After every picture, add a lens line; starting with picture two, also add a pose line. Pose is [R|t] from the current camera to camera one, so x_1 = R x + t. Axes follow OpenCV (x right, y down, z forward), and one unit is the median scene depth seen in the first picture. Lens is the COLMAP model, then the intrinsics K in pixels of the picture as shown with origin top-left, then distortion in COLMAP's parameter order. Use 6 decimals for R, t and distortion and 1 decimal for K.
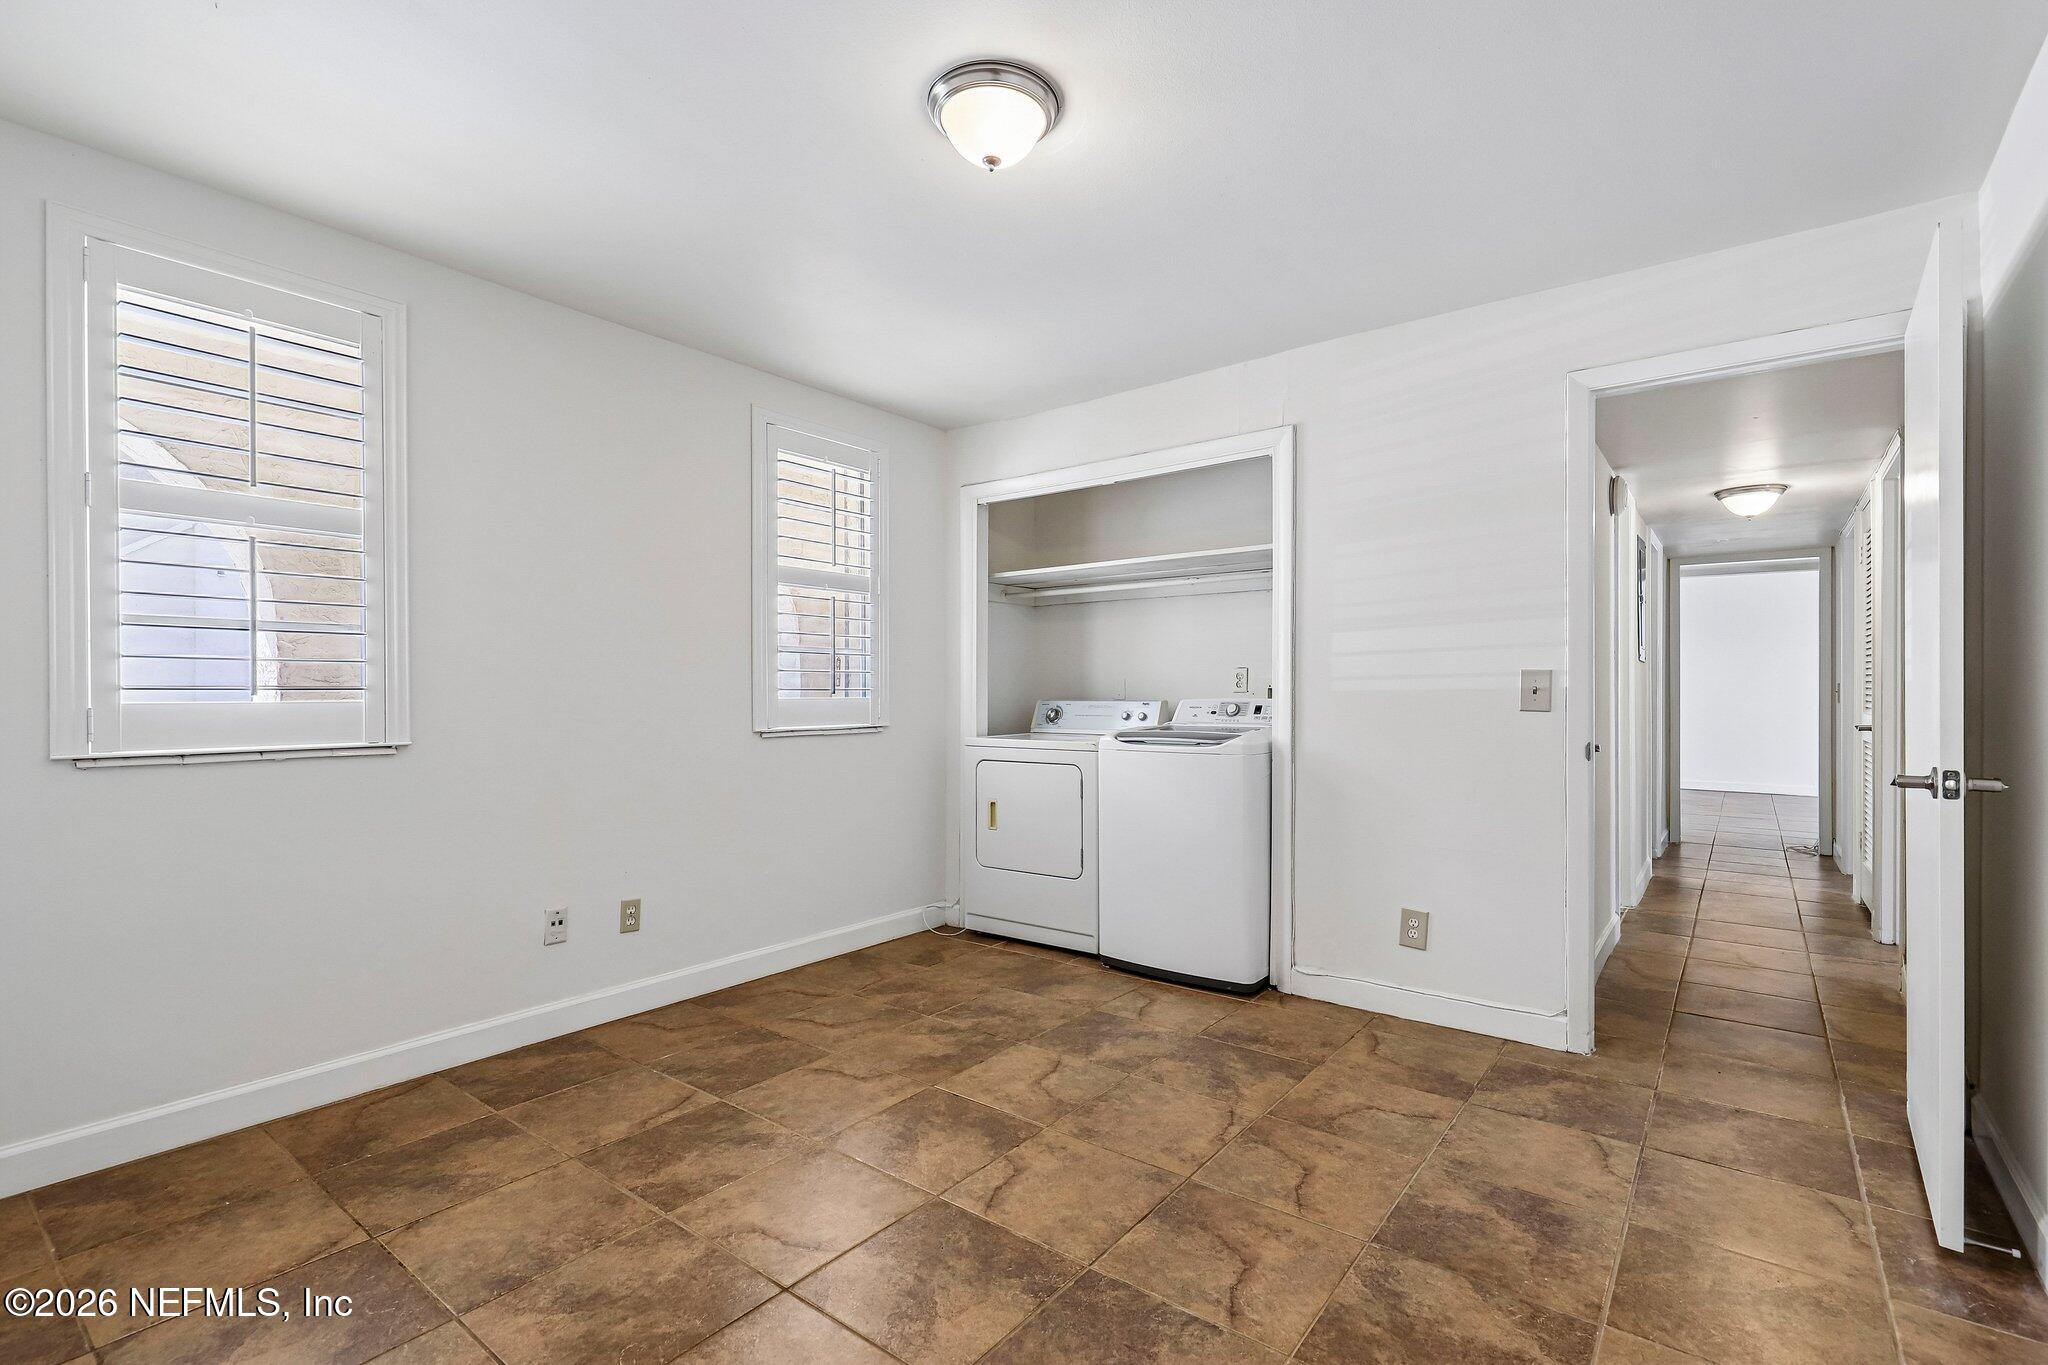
lens RADIAL K [[929.9, 0, 1040.6], [0, 929.9, 688.2], [0, 0, 1]] dist [0.003305, -0.000485]
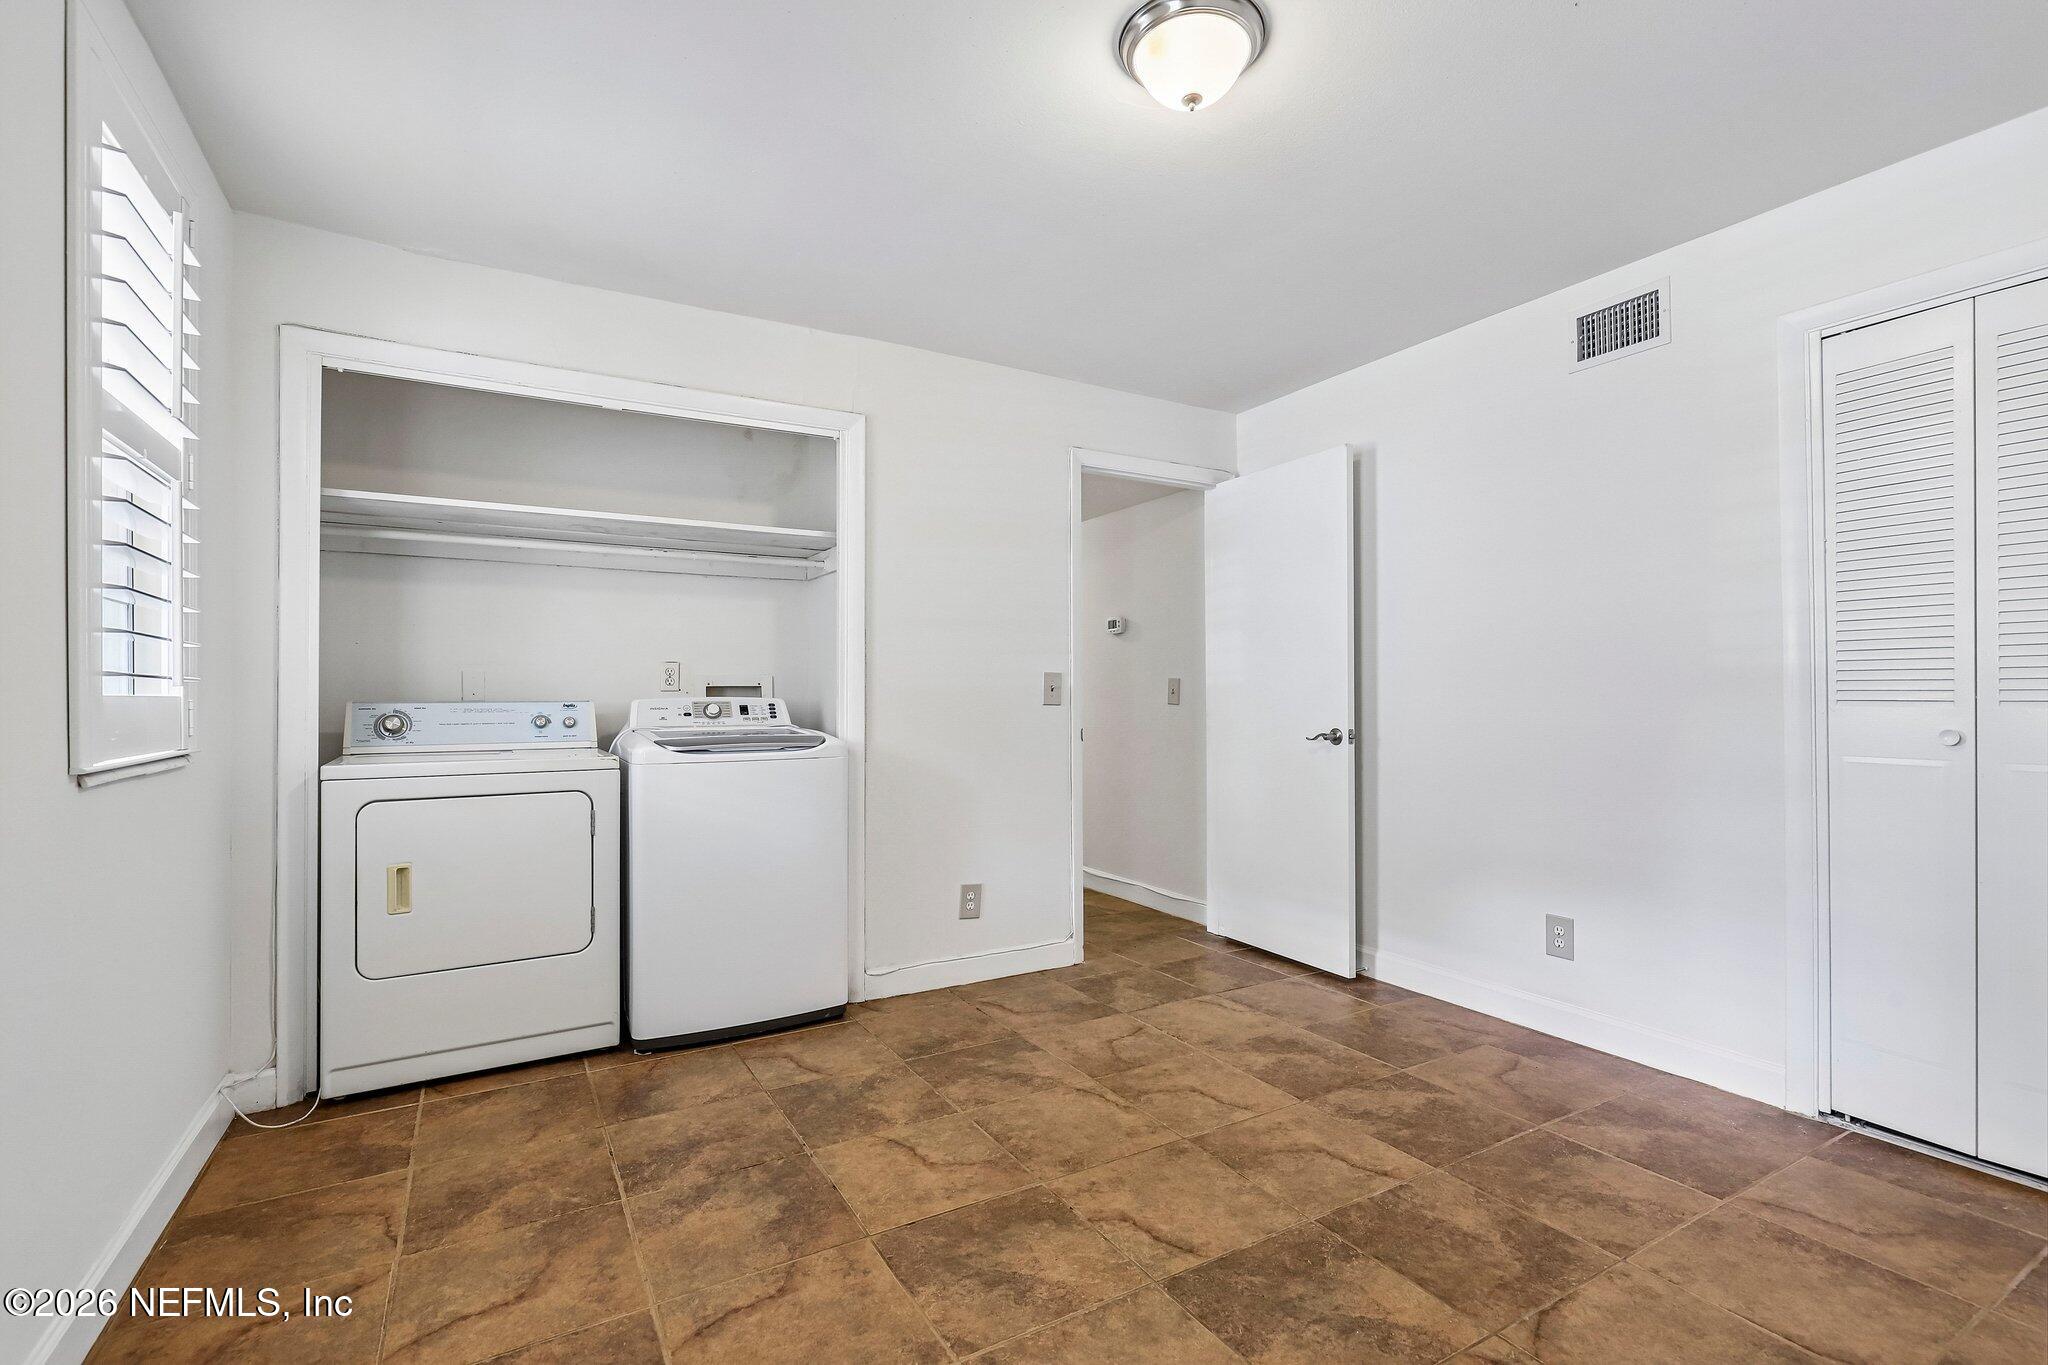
lens RADIAL K [[929.9, 0, 1029.1], [0, 929.9, 688.7], [0, 0, 1]] dist [0.003305, -0.000485]
pose [[0.376235, 0.007757, 0.926492, -0.699535], [-0.002797, 0.999970, -0.007236, 0.012229], [-0.926520, 0.000132, 0.376246, 0.587943]]
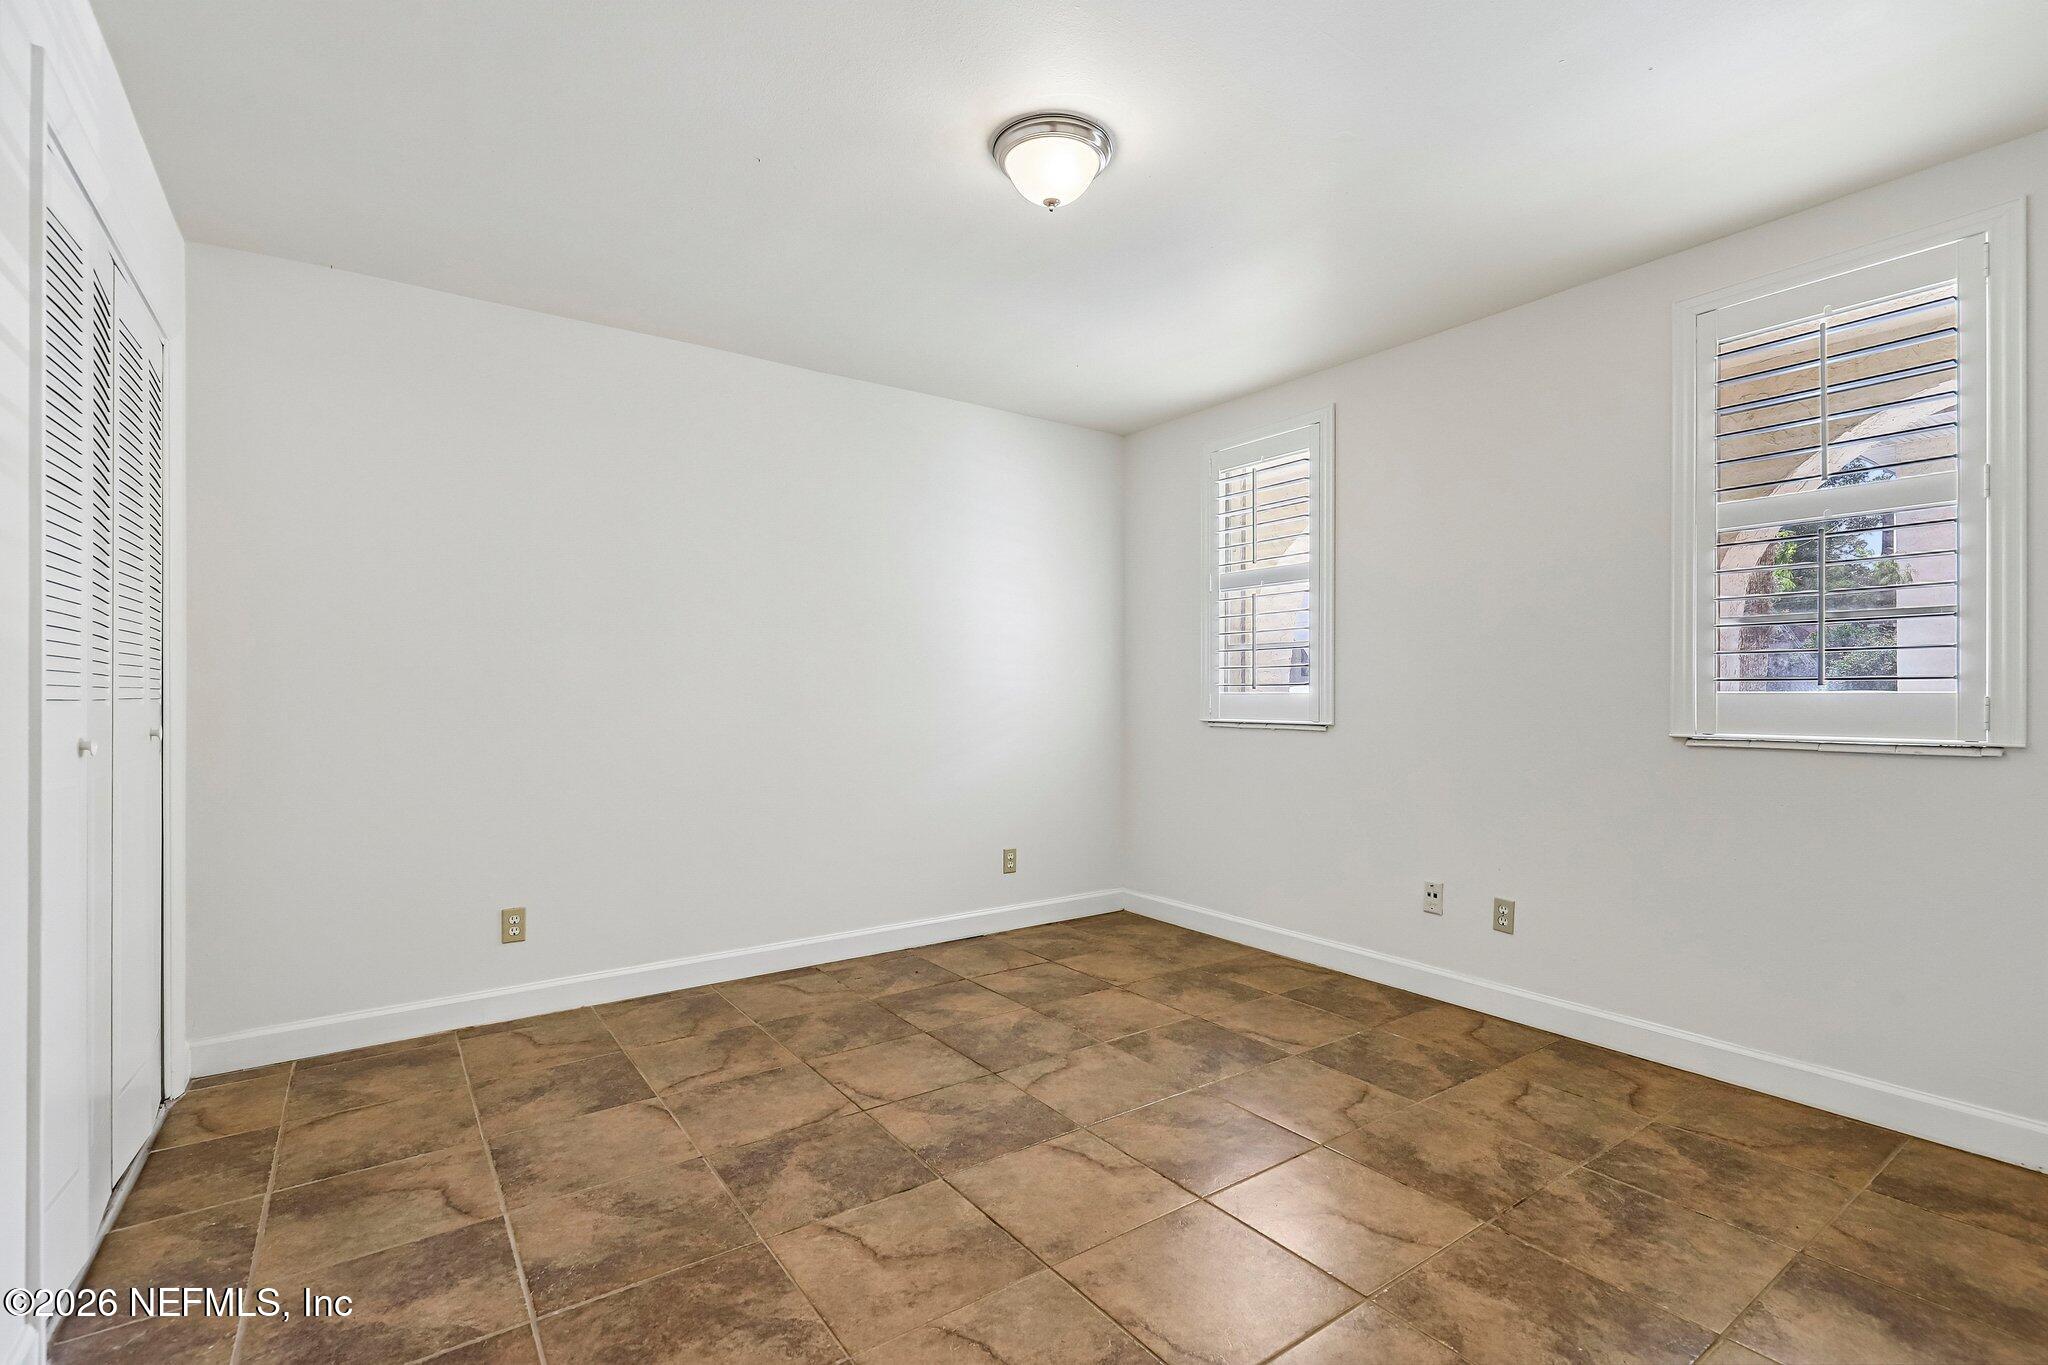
lens RADIAL K [[929.9, 0, 1031.8], [0, 929.9, 689.4], [0, 0, 1]] dist [0.003305, -0.000485]
pose [[-0.289728, -0.002519, -0.957106, 0.738132], [0.003200, 0.999988, -0.003600, 0.012137], [0.957104, -0.004106, -0.289717, 0.946509]]
